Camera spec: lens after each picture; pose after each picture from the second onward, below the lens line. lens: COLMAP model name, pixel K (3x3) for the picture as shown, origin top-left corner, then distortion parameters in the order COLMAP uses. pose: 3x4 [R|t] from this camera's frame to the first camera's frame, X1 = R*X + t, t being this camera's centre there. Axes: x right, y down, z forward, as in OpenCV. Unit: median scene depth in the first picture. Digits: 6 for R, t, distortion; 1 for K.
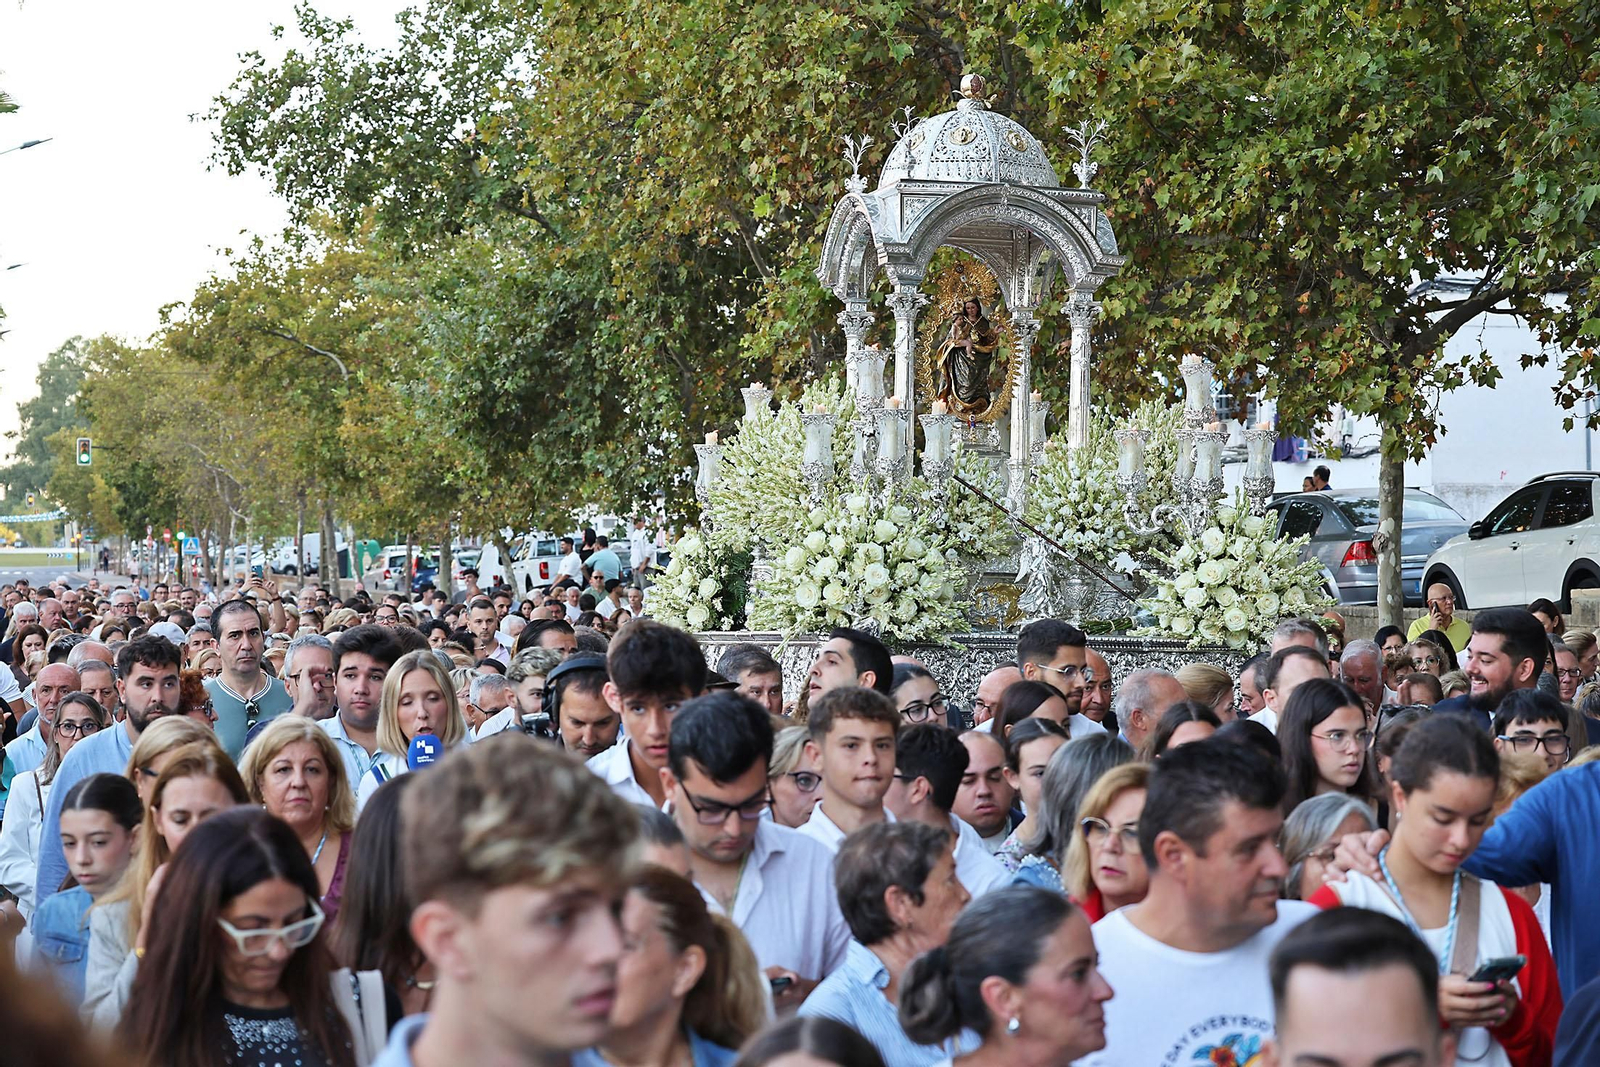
lens RADIAL K [[3227.0, 0, 800.0], [0, 3227.0, 533.5], [0, 0, 1]] dist [-0.012202, -0.012655]
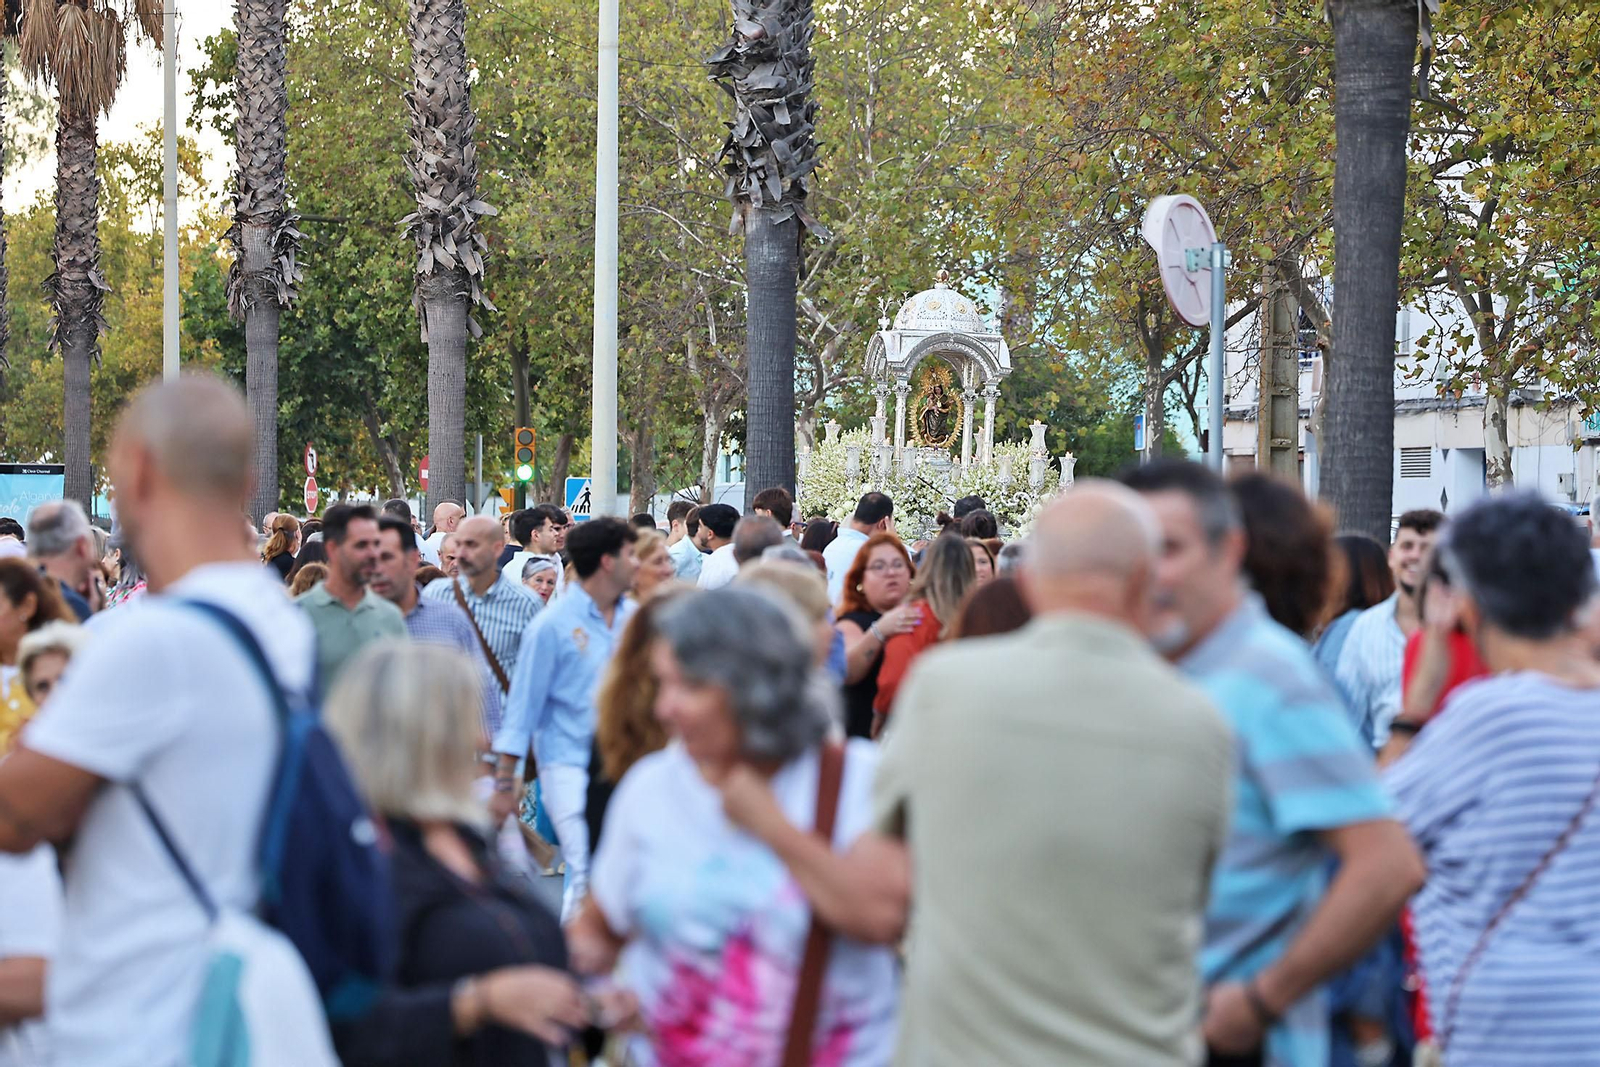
lens RADIAL K [[5963.0, 0, 800.0], [0, 5963.0, 533.5], [0, 0, 1]] dist [0.005835, -0.000924]
pose [[0.998729, 0.026353, -0.042969, 0.130380], [-0.026035, 0.999630, 0.007939, -0.008710], [0.043162, -0.006810, 0.999045, -2.711813]]
